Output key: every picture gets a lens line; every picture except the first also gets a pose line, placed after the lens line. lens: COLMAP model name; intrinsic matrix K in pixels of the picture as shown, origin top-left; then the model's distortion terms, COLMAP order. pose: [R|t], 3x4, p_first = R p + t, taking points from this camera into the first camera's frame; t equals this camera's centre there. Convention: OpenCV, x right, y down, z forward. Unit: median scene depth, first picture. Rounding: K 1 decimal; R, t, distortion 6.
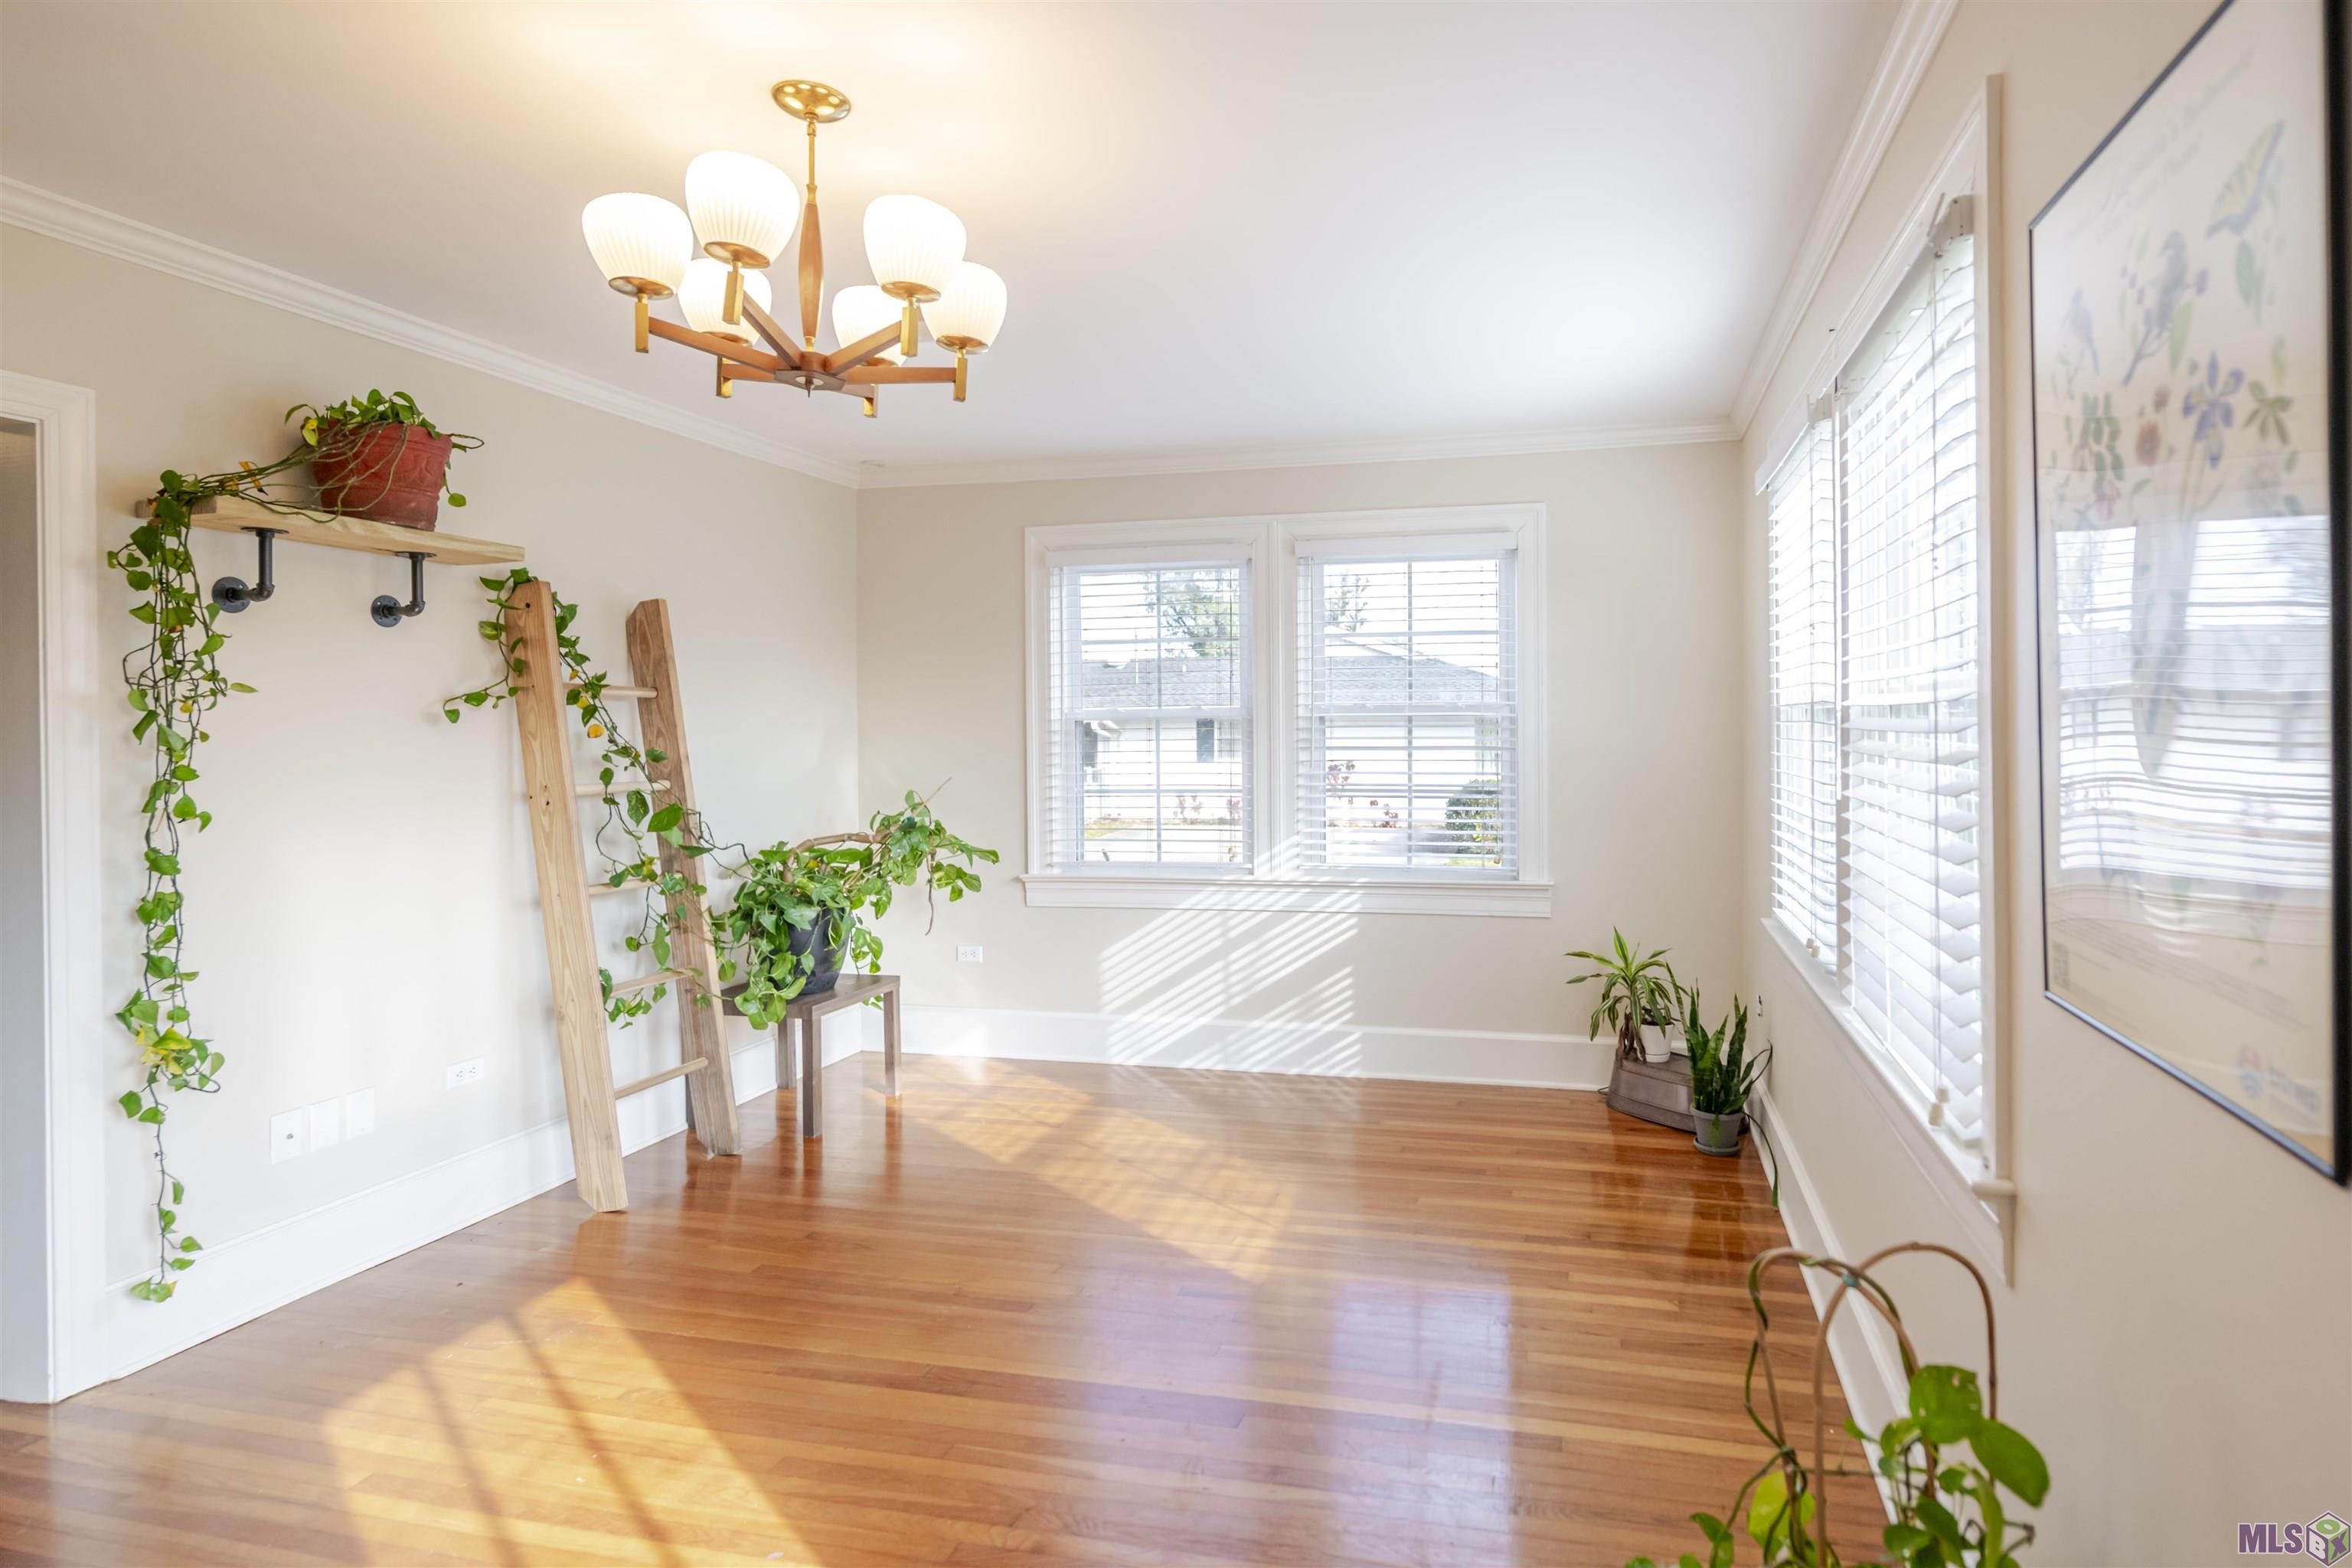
lens RADIAL K [[1189.6, 0, 1163.3], [0, 1189.6, 748.8], [0, 0, 1]] dist [0.004518, -0.001320]
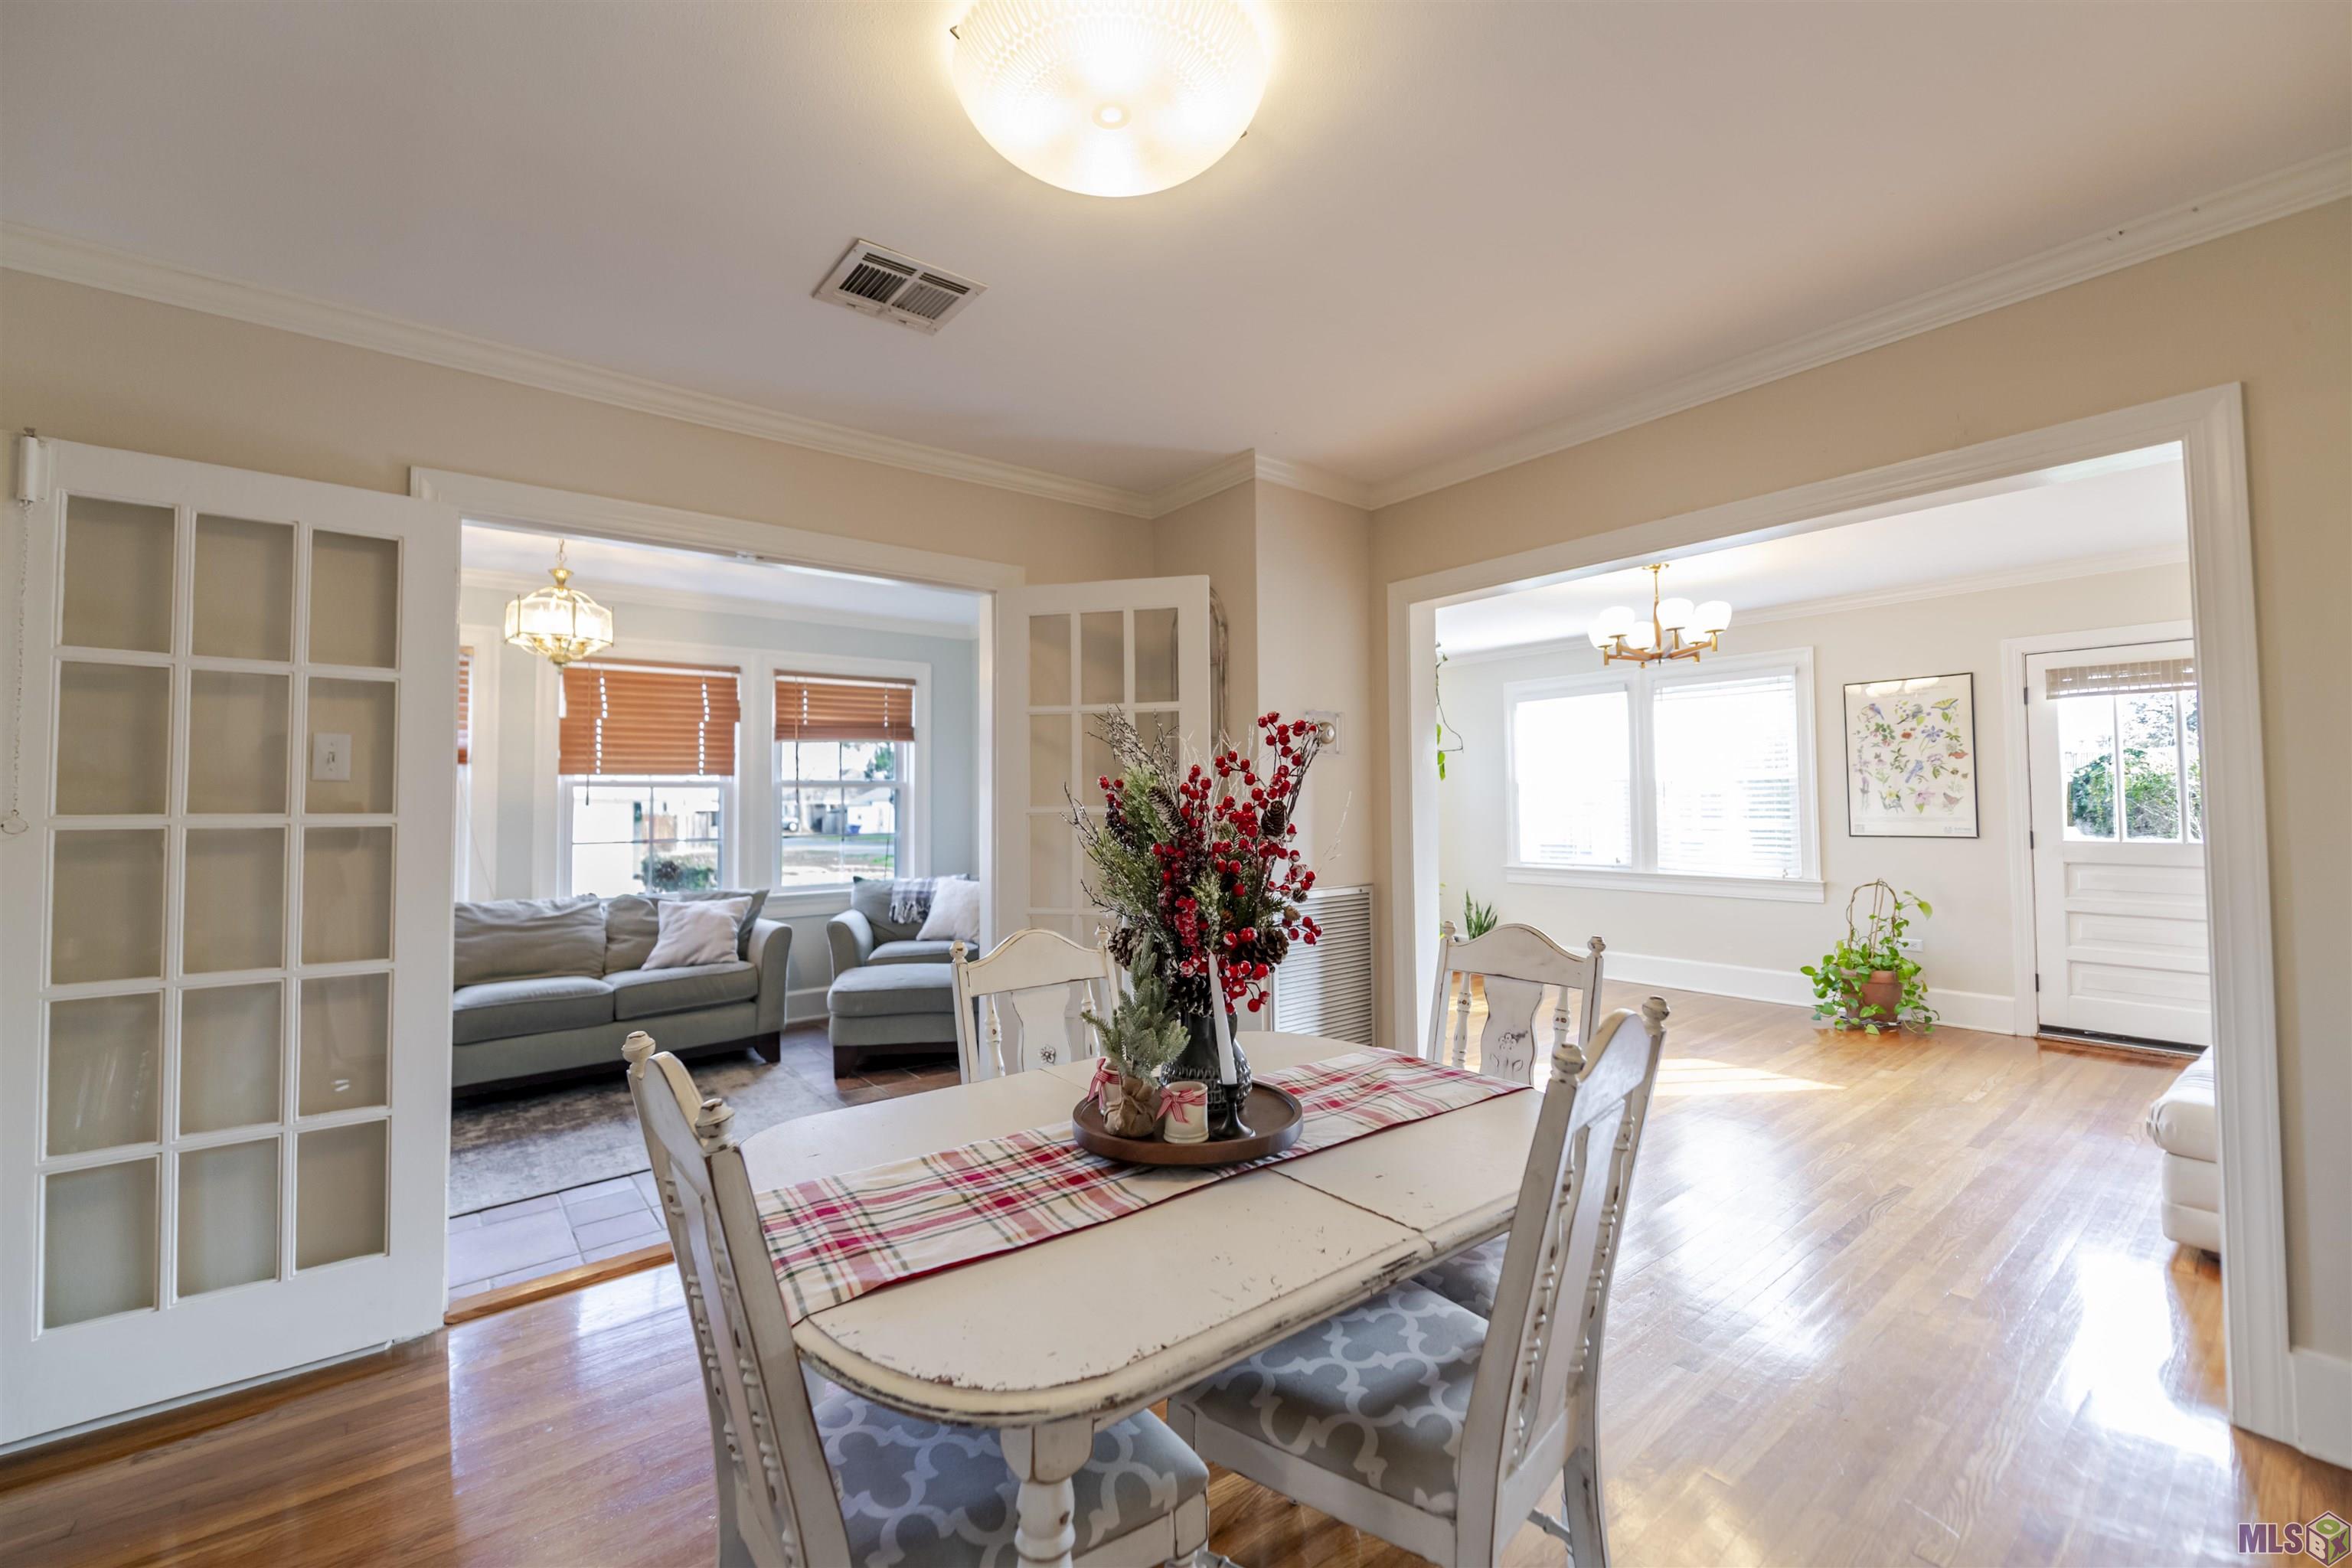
lens RADIAL K [[965.4, 0, 1175.5], [0, 965.4, 788.8], [0, 0, 1]] dist [-0.002624, -0.000692]
pose [[0.625777, 0.018220, 0.779790, -1.000772], [0.015992, 0.999217, -0.036180, 0.025429], [-0.779838, 0.035111, 0.624995, 0.157486]]
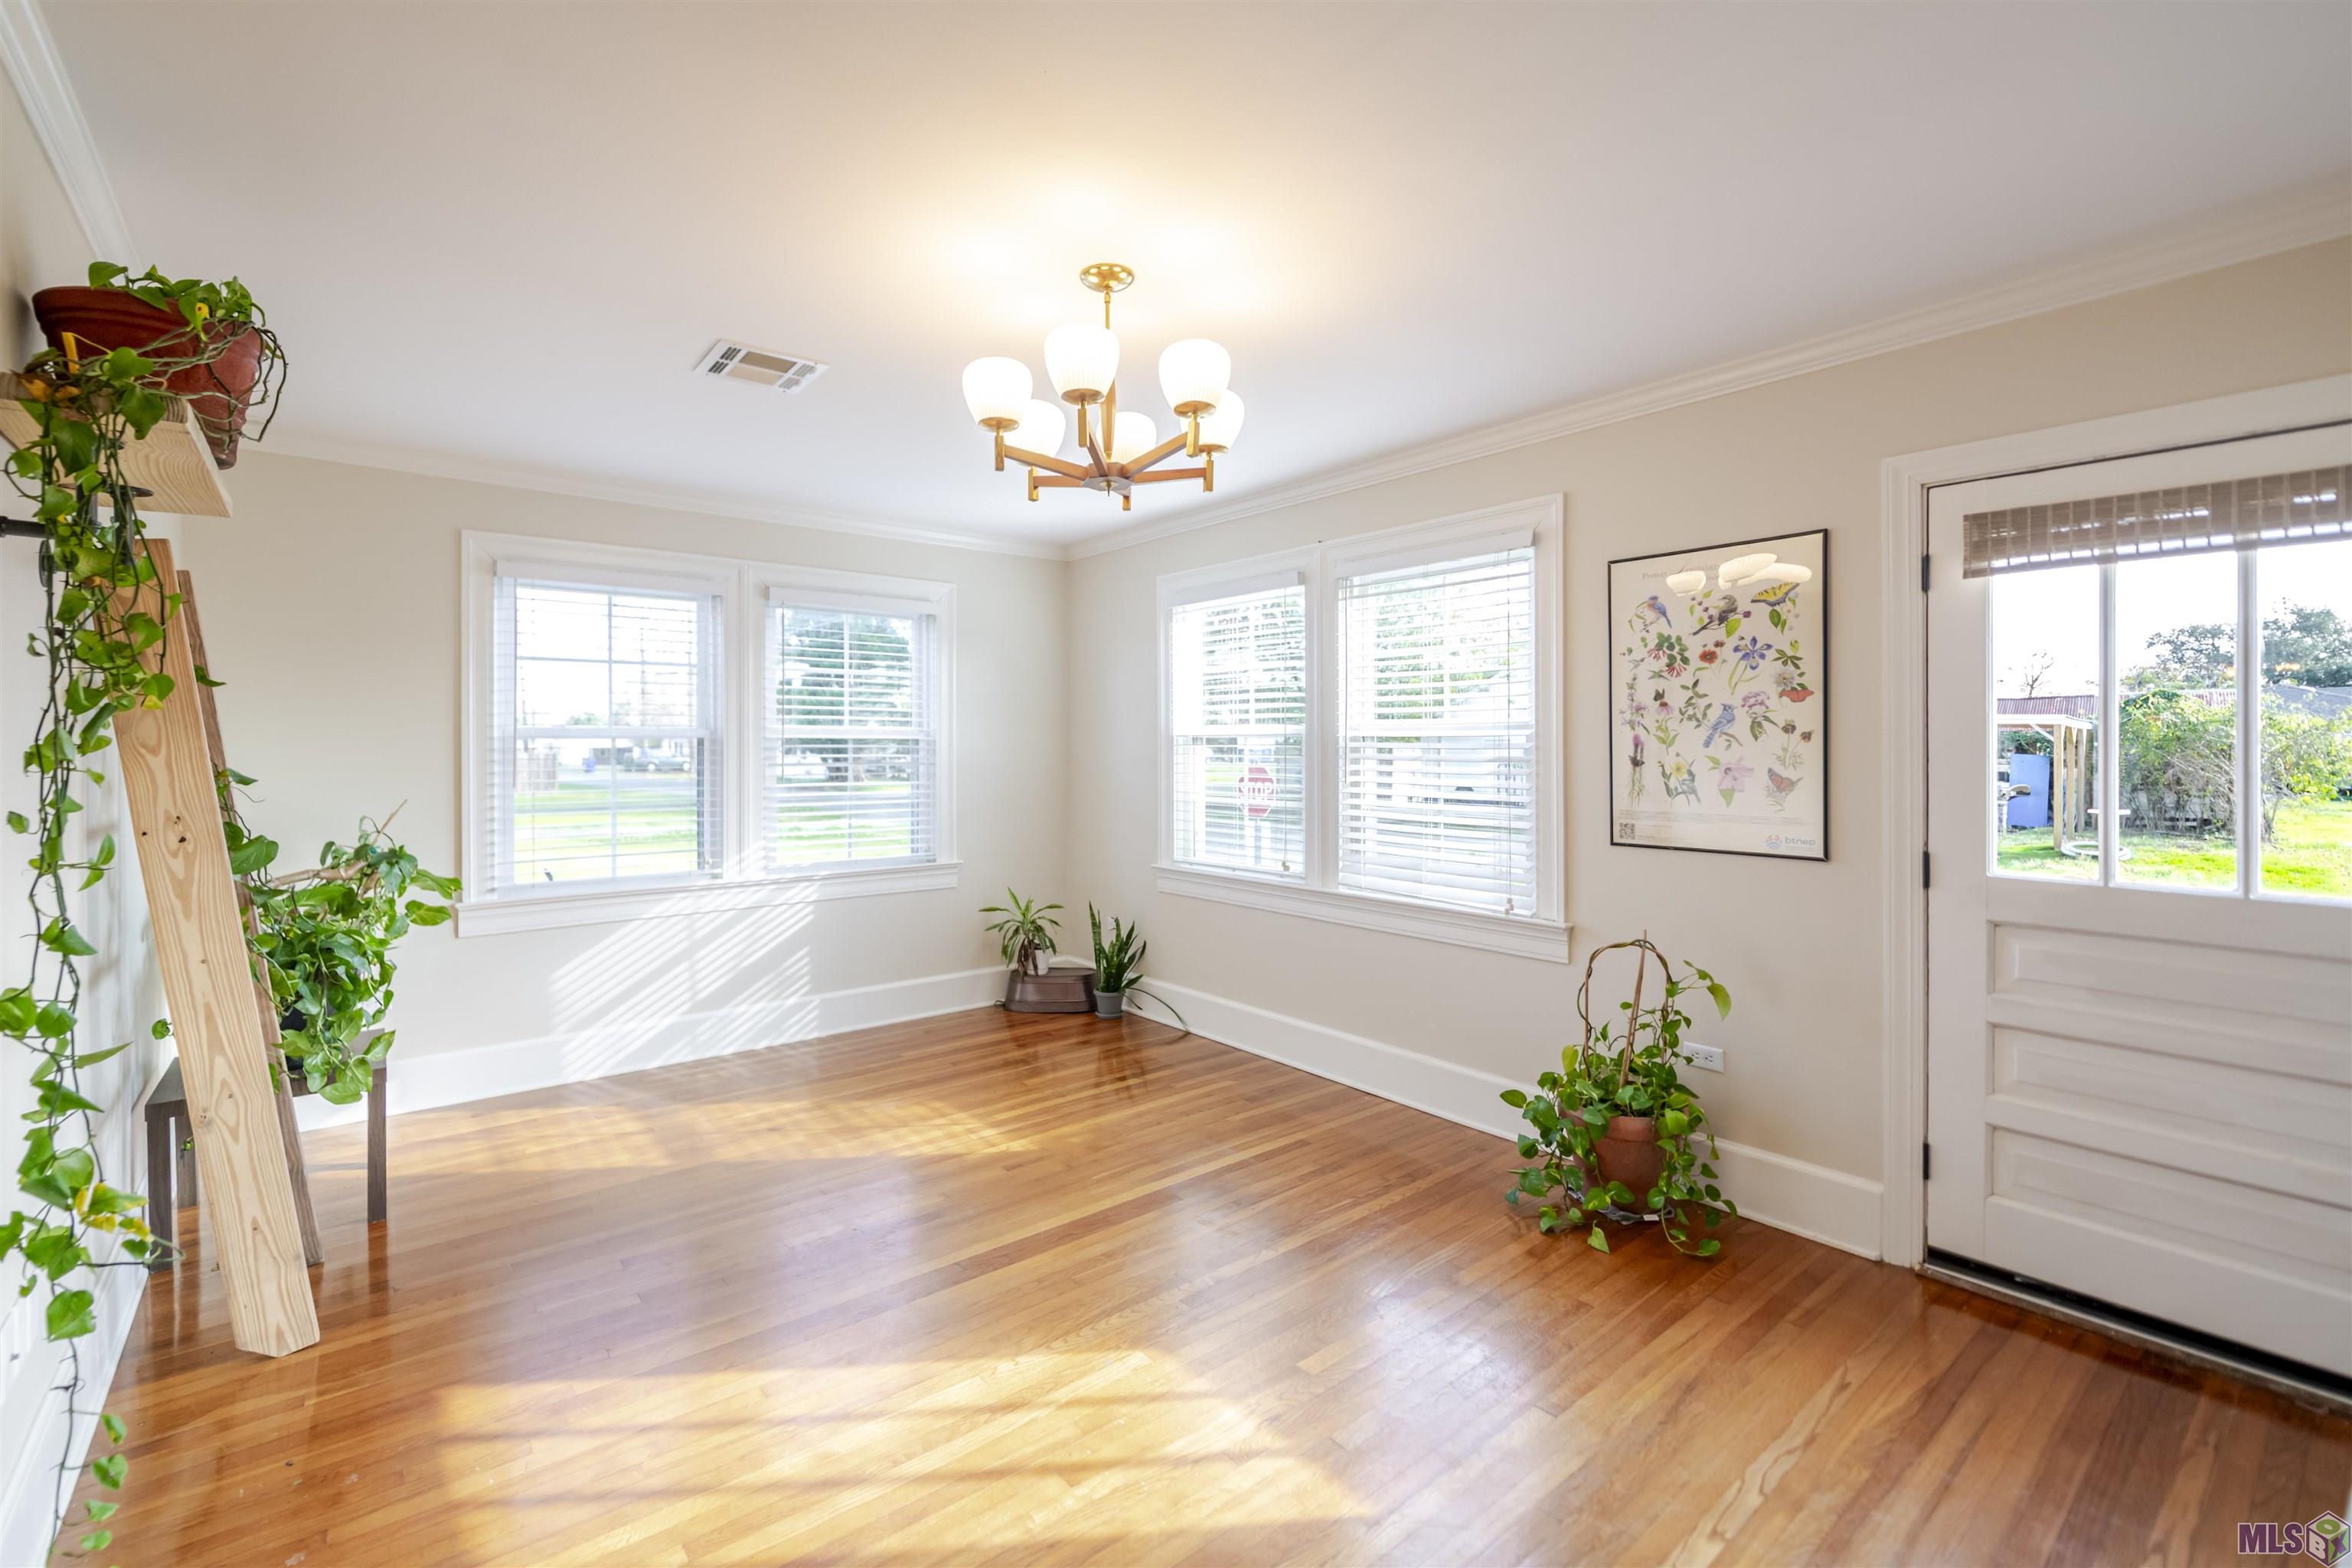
lens RADIAL K [[998.1, 0, 1172.3], [0, 998.1, 765.2], [0, 0, 1]] dist [0.003662, -0.000460]
pose [[0.624728, -0.007141, 0.780809, -0.400678], [0.010337, 0.999946, 0.000874, 0.003158], [-0.780774, 0.007525, 0.624769, 0.084685]]
